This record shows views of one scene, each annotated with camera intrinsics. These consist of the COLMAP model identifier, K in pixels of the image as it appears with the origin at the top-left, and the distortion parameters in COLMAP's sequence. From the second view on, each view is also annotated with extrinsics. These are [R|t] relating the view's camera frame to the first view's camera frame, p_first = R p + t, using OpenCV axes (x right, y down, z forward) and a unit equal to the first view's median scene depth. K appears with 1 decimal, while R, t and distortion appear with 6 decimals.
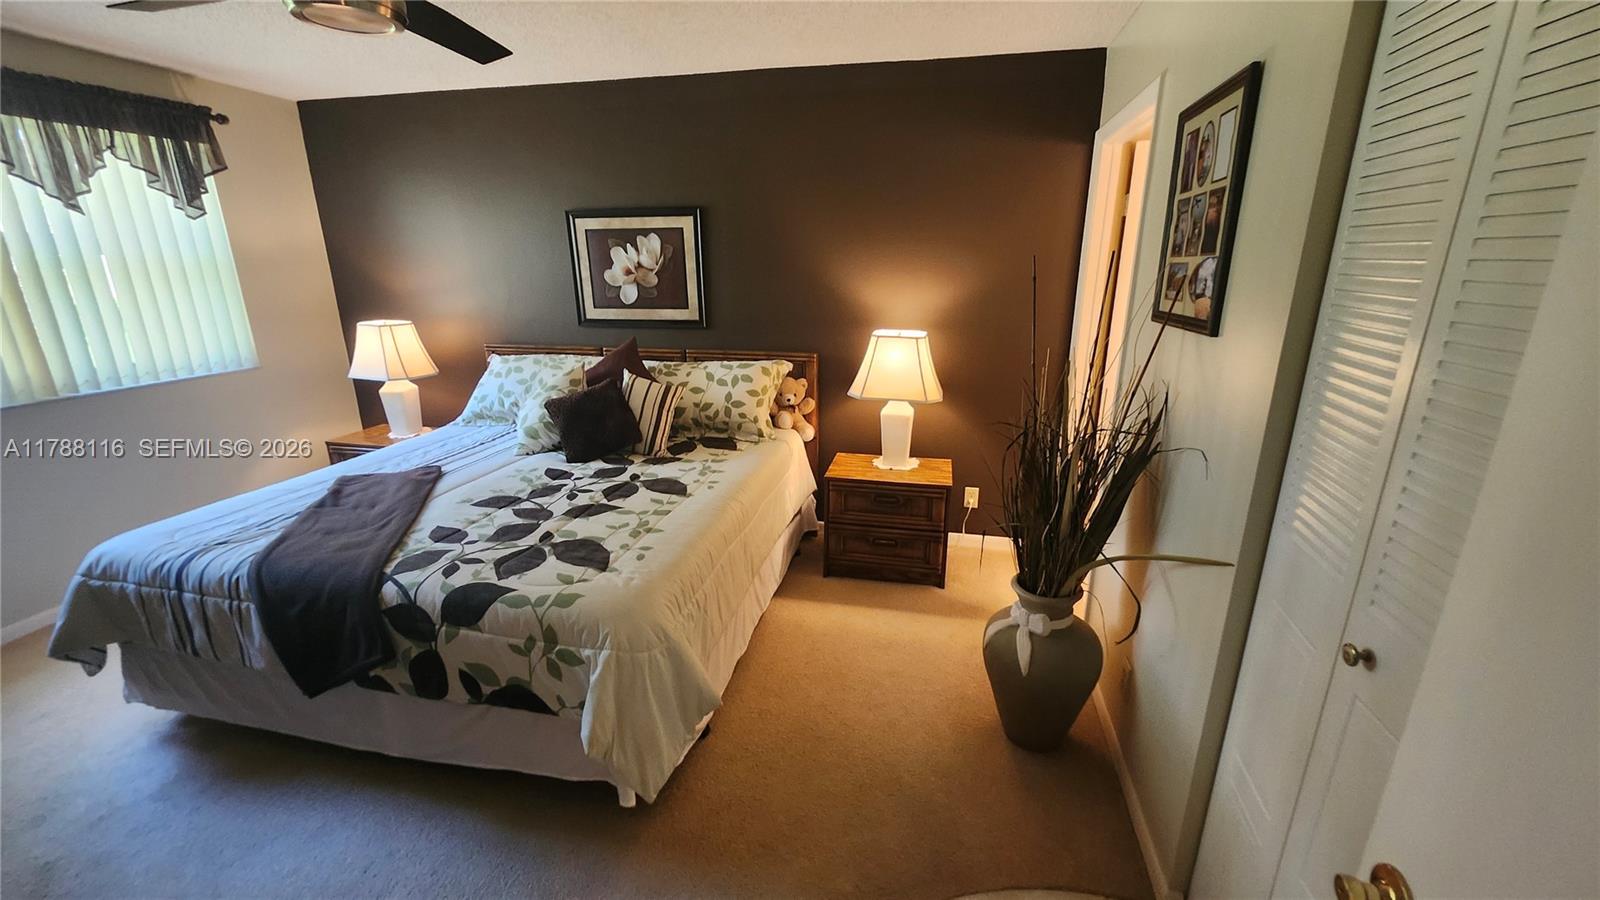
lens RADIAL K [[634.8, 0, 805.2], [0, 634.8, 446.3], [0, 0, 1]] dist [-0.001183, -0.000108]
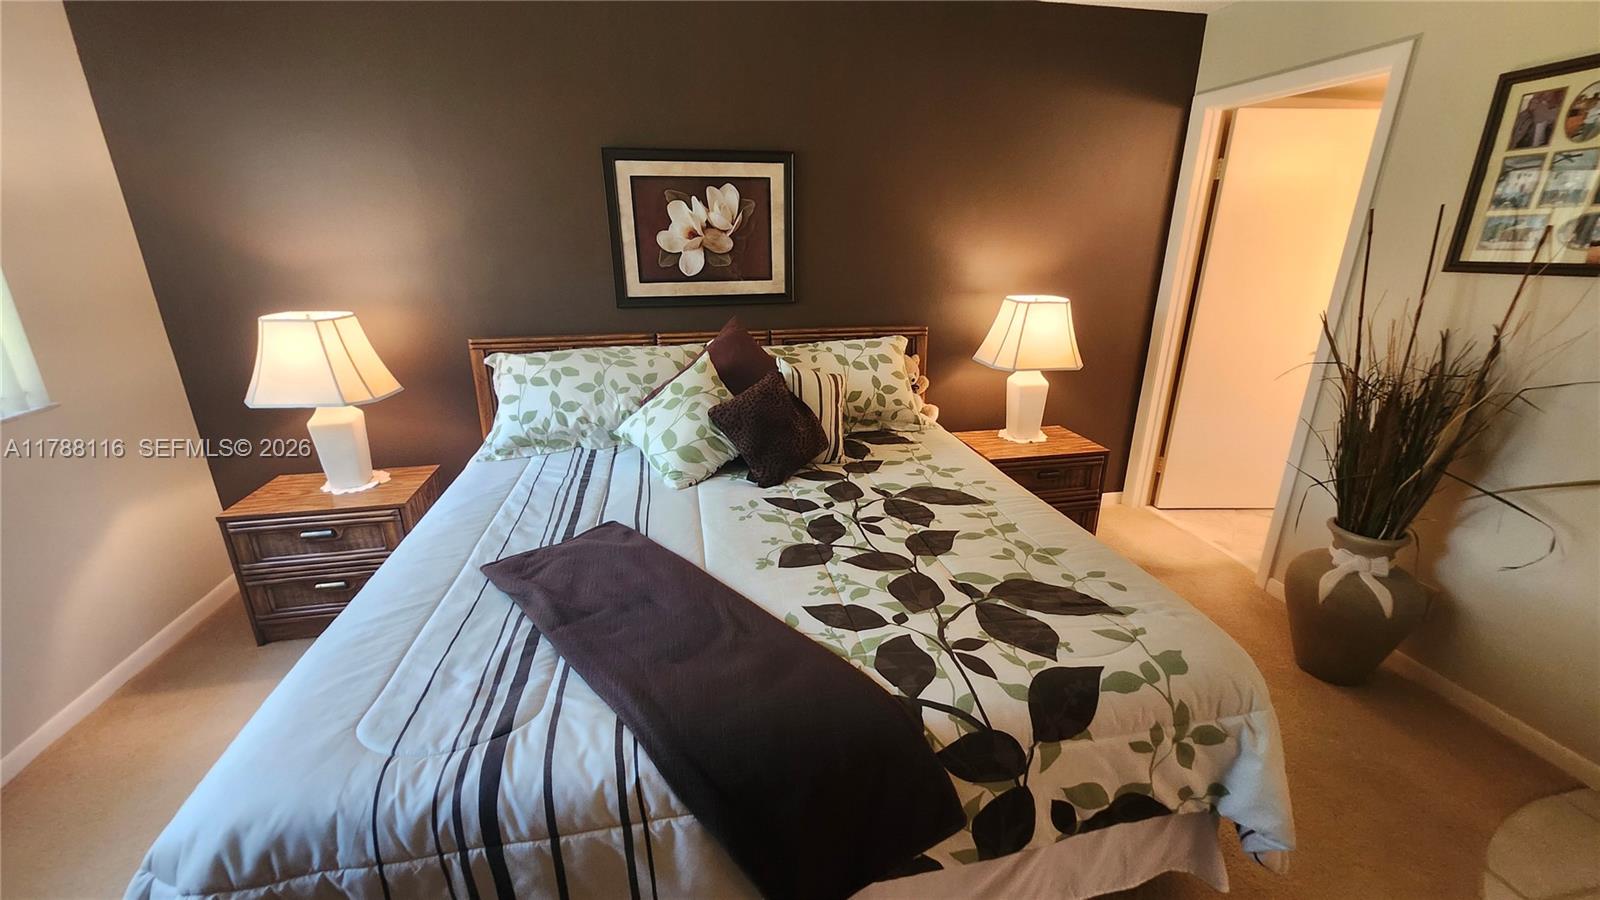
lens RADIAL K [[635.1, 0, 798.0], [0, 635.1, 445.1], [0, 0, 1]] dist [-0.008204, 0.004244]
pose [[0.911366, -0.128929, 0.390883, -0.559256], [0.114343, 0.991599, 0.060474, -0.057732], [-0.395396, -0.010420, 0.918452, 0.265038]]
